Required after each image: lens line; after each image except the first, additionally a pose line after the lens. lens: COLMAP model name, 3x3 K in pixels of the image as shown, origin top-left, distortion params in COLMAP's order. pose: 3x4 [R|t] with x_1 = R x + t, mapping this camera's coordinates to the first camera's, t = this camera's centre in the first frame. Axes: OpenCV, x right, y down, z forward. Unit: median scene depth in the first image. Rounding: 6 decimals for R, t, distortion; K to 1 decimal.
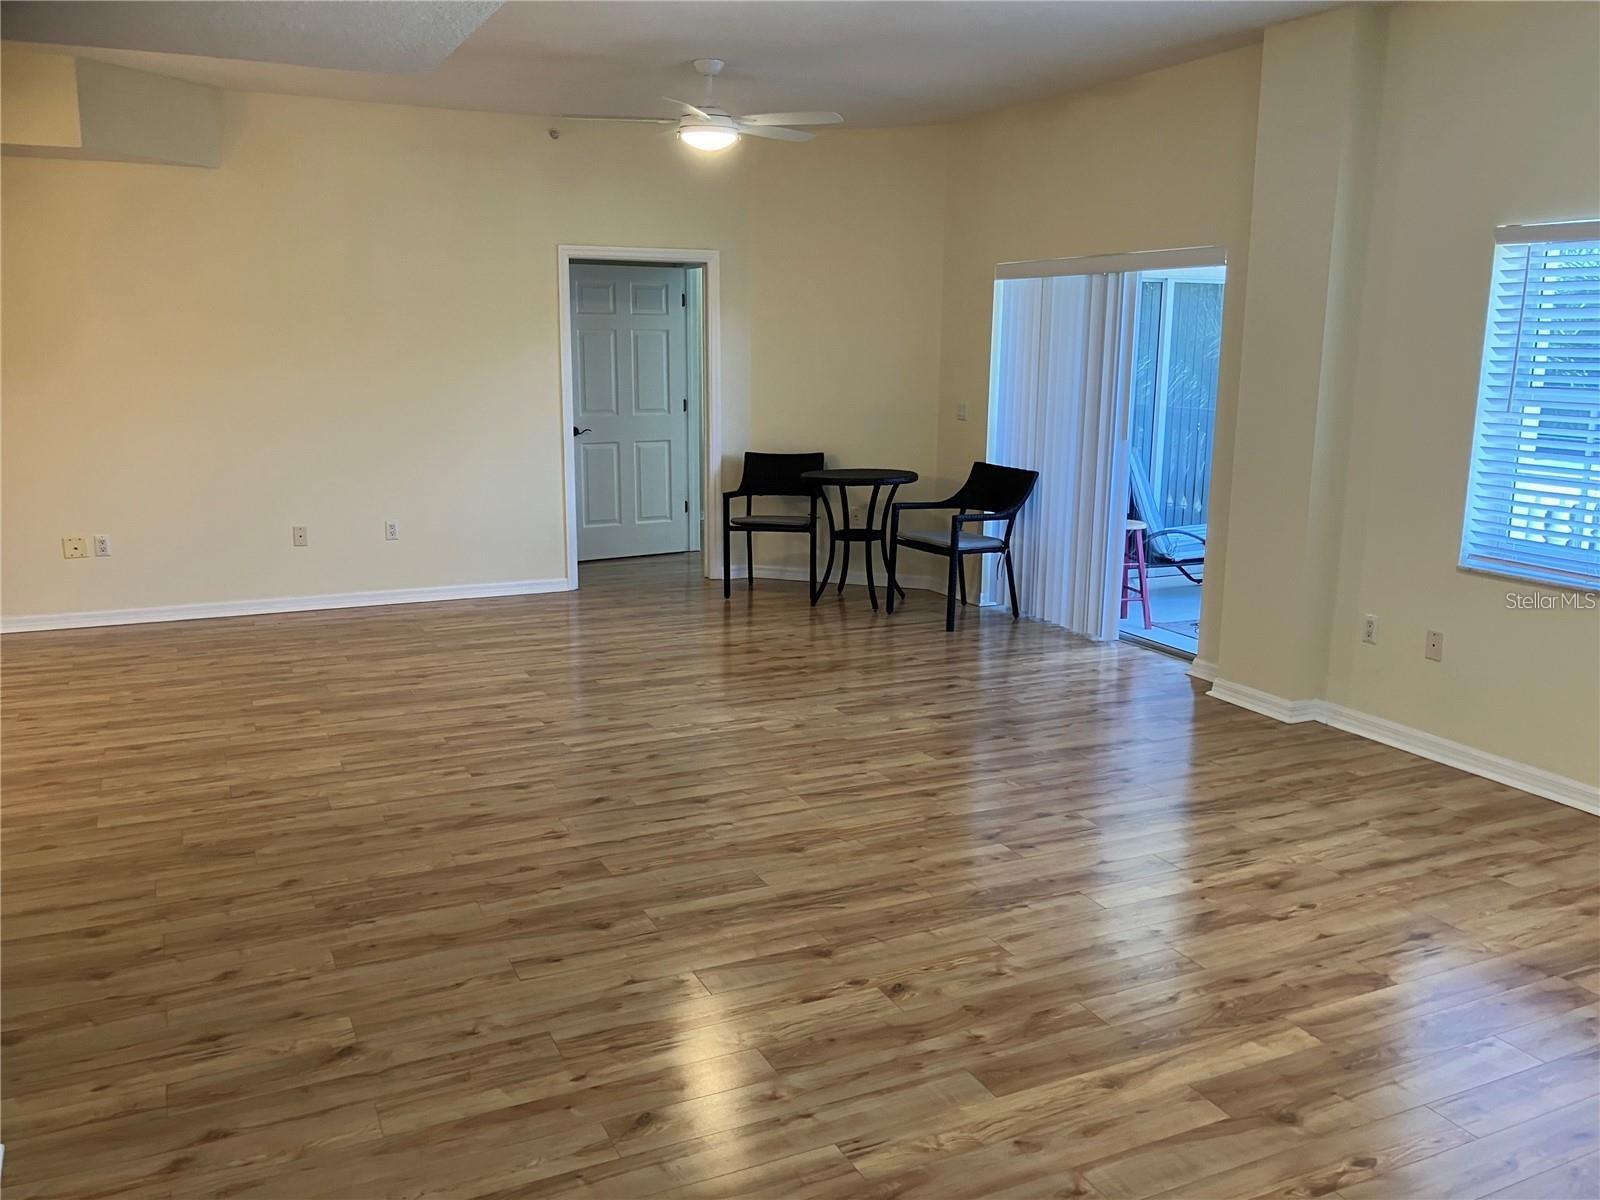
lens RADIAL K [[1323.6, 0, 800.1], [0, 1323.6, 602.7], [0, 0, 1]] dist [0.003614, -0.002882]
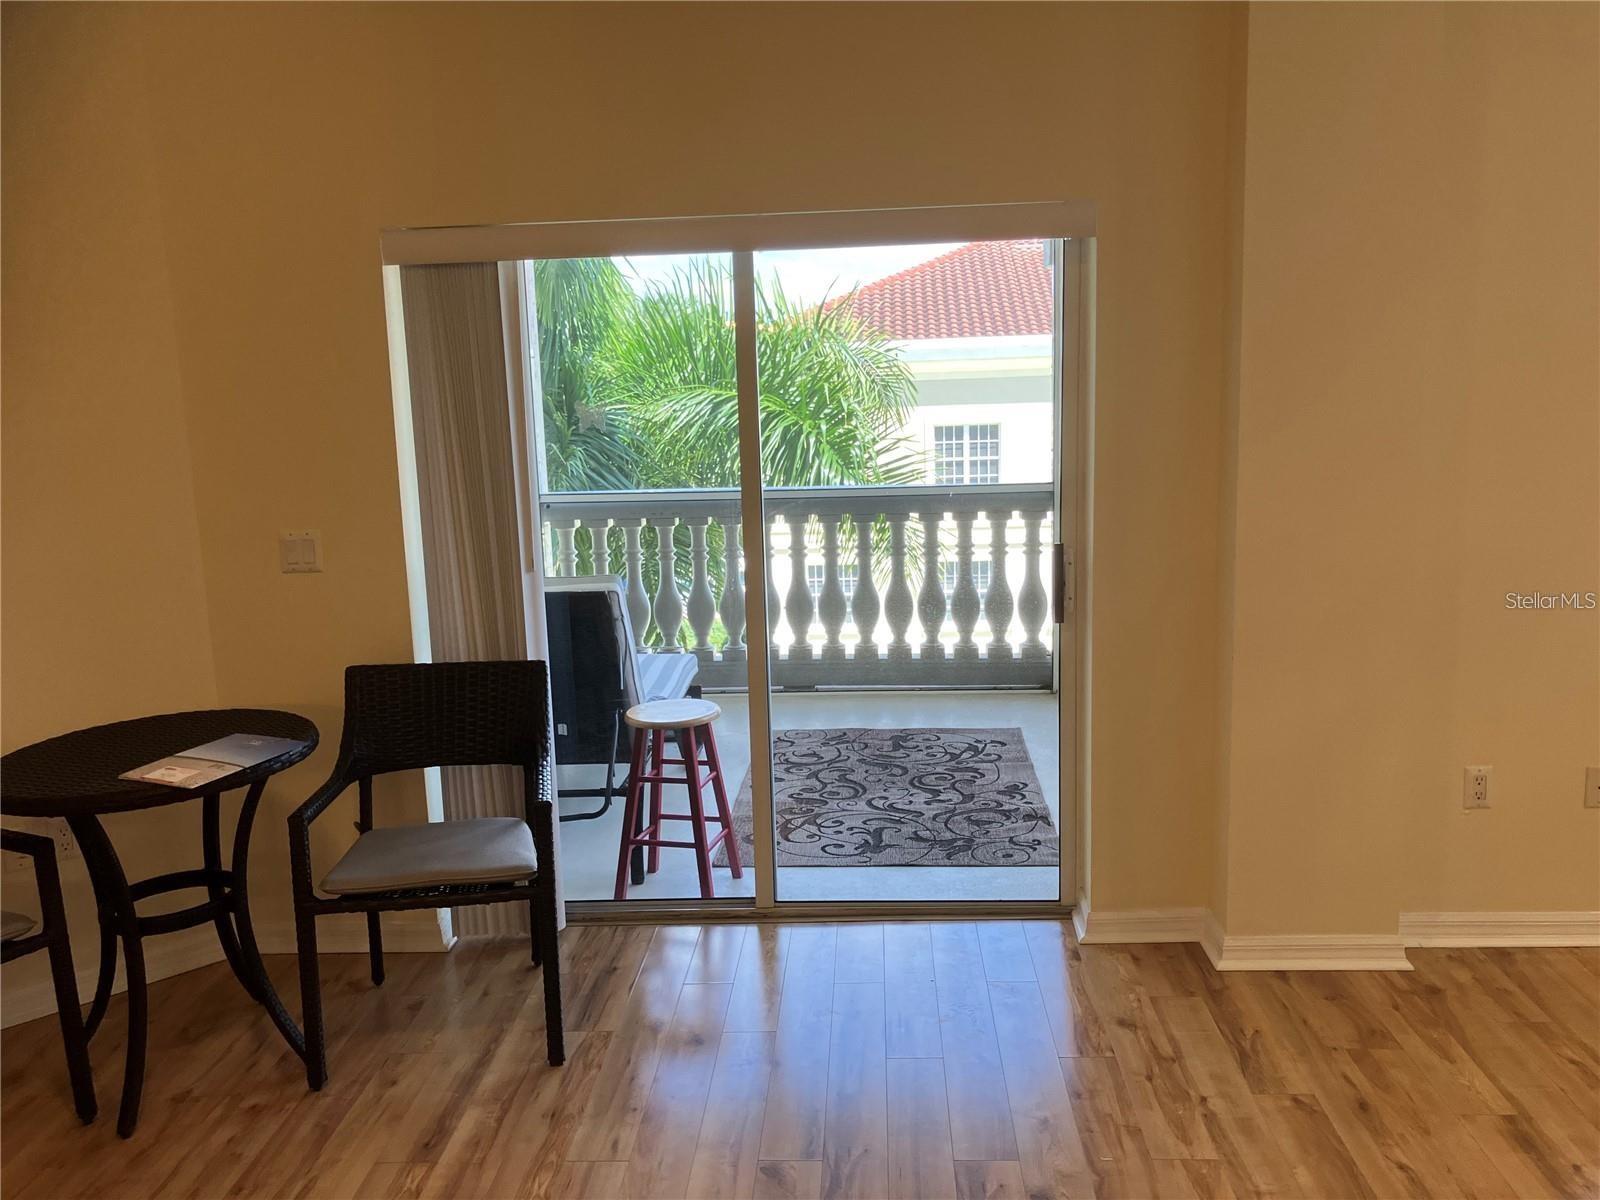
lens RADIAL K [[1323.6, 0, 800.3], [0, 1323.6, 599.5], [0, 0, 1]] dist [0.003614, -0.002882]
pose [[0.476516, -0.180494, 0.860438, -0.252216], [0.207163, 0.974192, 0.089628, -0.179385], [-0.854409, 0.135542, 0.501610, 0.842011]]
